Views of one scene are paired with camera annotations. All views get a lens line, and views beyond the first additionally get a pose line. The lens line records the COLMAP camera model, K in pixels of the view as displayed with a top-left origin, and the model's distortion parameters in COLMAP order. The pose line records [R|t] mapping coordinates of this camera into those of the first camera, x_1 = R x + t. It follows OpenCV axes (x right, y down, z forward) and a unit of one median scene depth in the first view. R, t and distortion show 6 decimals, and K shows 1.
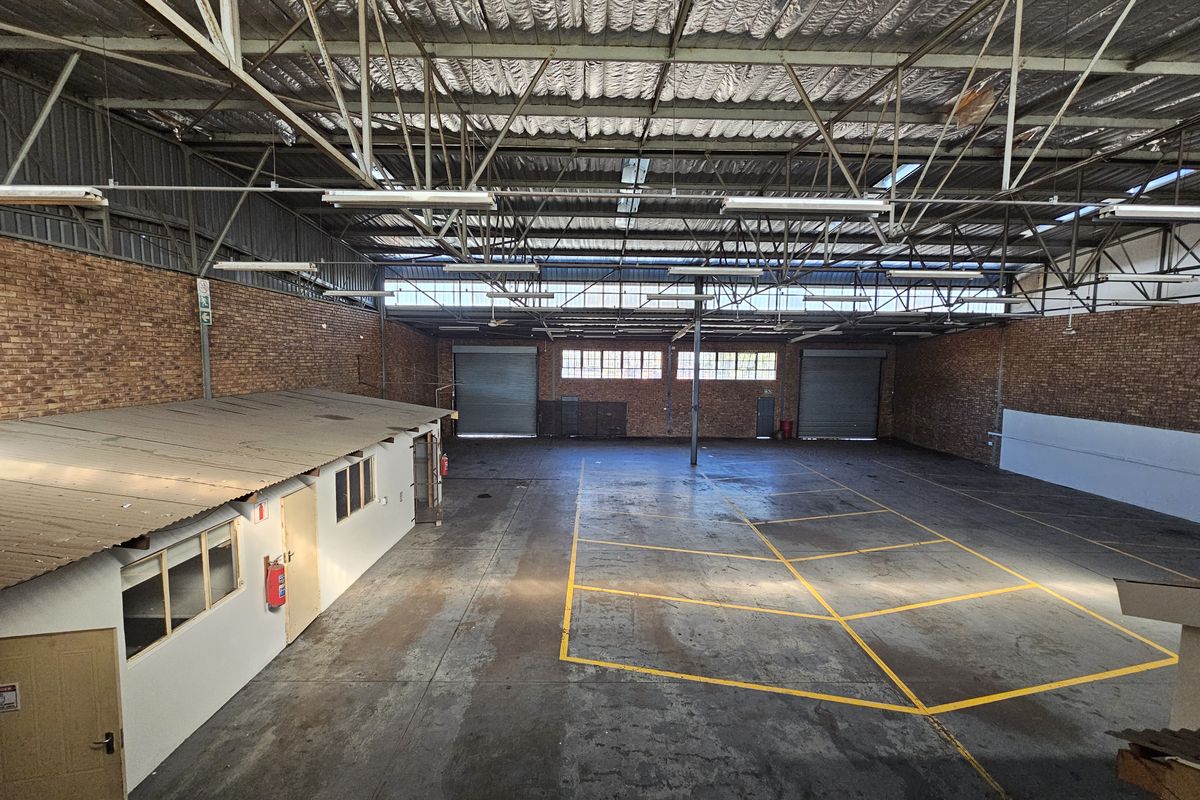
lens RADIAL K [[450.2, 0, 599.0], [0, 450.2, 372.3], [0, 0, 1]] dist [-0.013390, 0.000244]
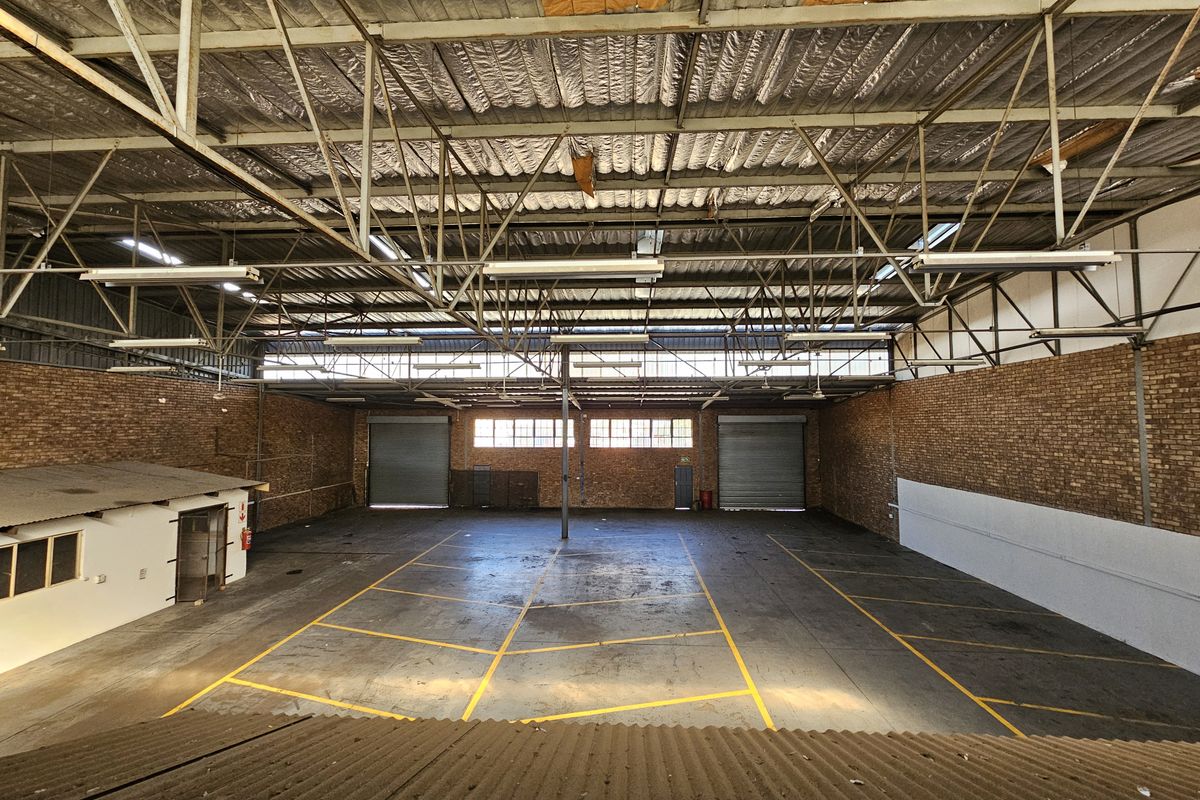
lens RADIAL K [[448.1, 0, 602.1], [0, 448.1, 421.9], [0, 0, 1]] dist [-0.000368, -0.000349]
pose [[0.998161, -0.012138, -0.059399, 0.175452], [0.009602, 0.999038, -0.042796, 0.000122], [0.059862, 0.042147, 0.997317, 0.013812]]
